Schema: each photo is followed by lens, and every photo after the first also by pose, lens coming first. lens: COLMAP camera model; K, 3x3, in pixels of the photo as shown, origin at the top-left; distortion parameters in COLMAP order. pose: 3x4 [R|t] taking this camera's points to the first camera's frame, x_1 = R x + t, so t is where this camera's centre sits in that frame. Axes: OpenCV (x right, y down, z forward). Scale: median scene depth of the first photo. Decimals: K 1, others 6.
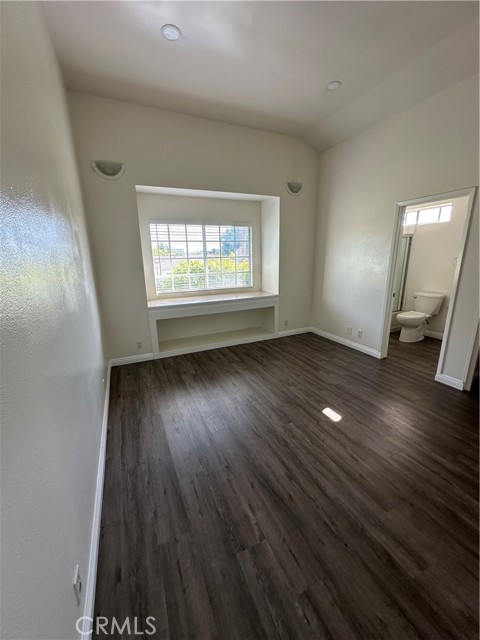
lens RADIAL K [[255.1, 0, 240.0], [0, 255.1, 320.0], [0, 0, 1]] dist [-0.000552, 0.000066]
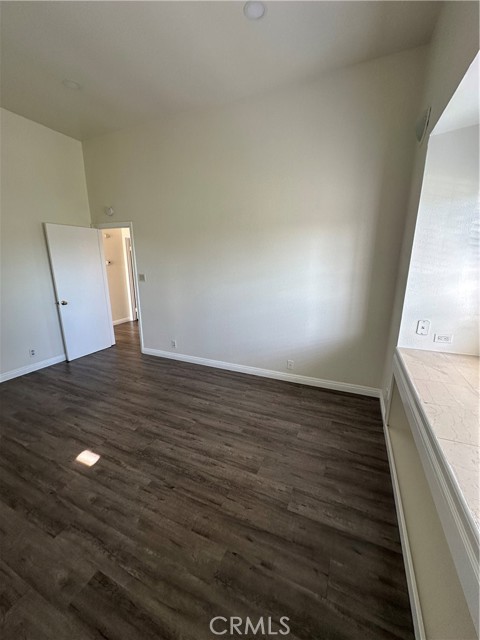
lens RADIAL K [[255.1, 0, 240.0], [0, 255.1, 320.0], [0, 0, 1]] dist [-0.000552, 0.000066]
pose [[-0.752530, 0.175125, -0.634847, 0.290718], [-0.144040, 0.896885, 0.418149, -0.306971], [0.642613, 0.406113, -0.649708, 1.125940]]
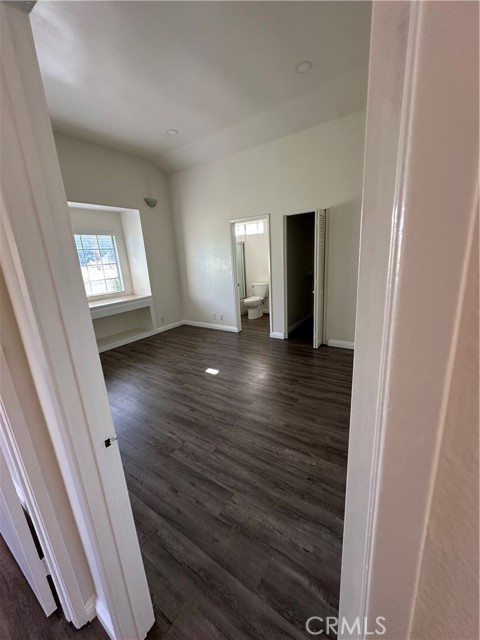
lens RADIAL K [[255.1, 0, 240.0], [0, 255.1, 320.0], [0, 0, 1]] dist [-0.000552, 0.000066]
pose [[0.859842, -0.155383, 0.486341, -0.097157], [0.165247, 0.985987, 0.022863, 0.057971], [-0.483078, 0.060708, 0.873470, -0.208973]]
